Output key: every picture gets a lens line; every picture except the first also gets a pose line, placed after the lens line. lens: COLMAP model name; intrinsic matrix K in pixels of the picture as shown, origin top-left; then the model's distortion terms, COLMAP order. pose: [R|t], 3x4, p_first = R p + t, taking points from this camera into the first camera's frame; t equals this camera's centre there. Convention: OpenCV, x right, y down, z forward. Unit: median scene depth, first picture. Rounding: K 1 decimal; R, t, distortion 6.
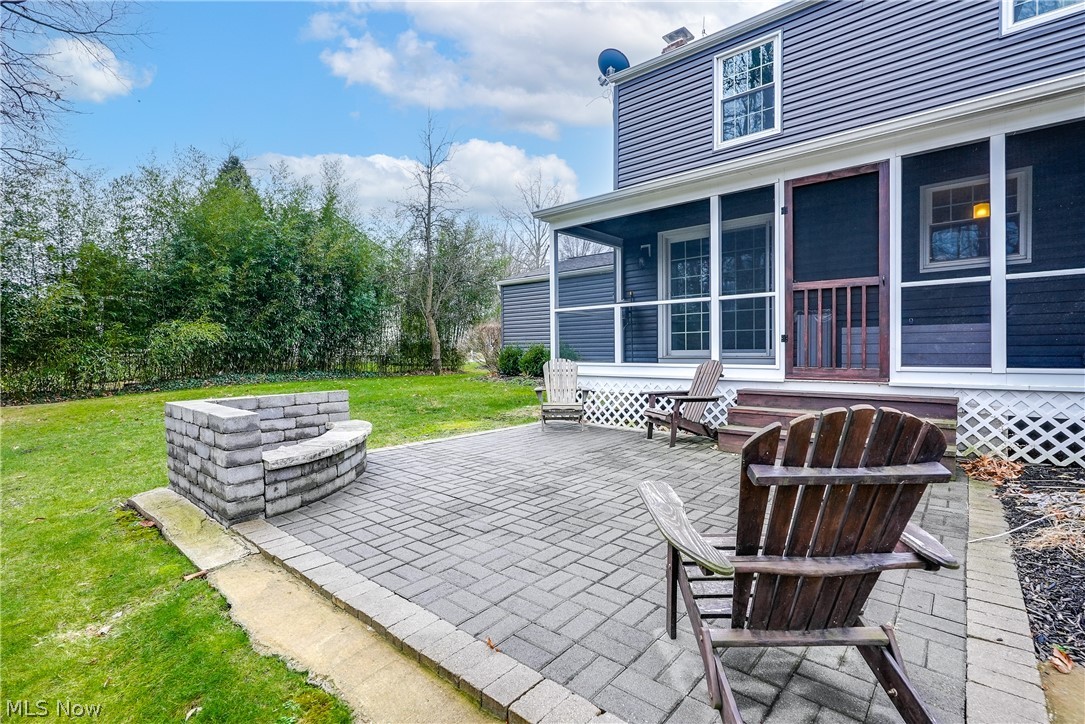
lens RADIAL K [[504.0, 0, 543.7], [0, 504.0, 358.5], [0, 0, 1]] dist [-0.012885, 0.000307]
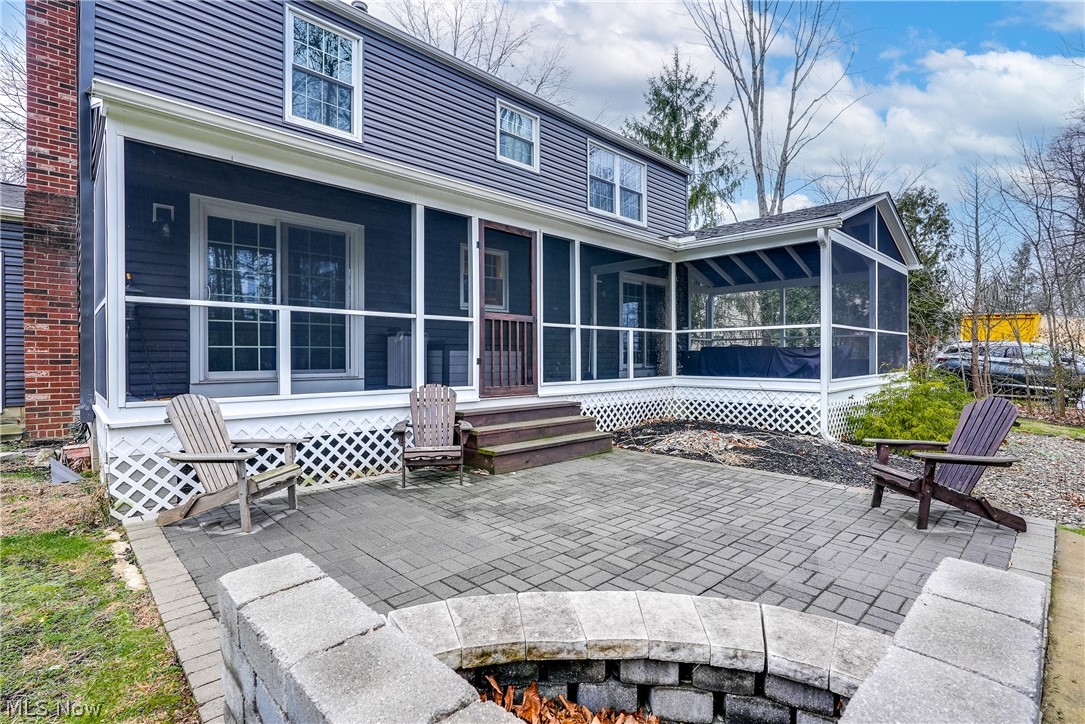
lens RADIAL K [[504.0, 0, 544.0], [0, 504.0, 360.6], [0, 0, 1]] dist [-0.012885, 0.000307]
pose [[0.091424, -0.002525, 0.995809, -0.656939], [0.013027, 0.999914, 0.001339, -0.044923], [-0.995727, 0.012850, 0.091449, 0.825849]]
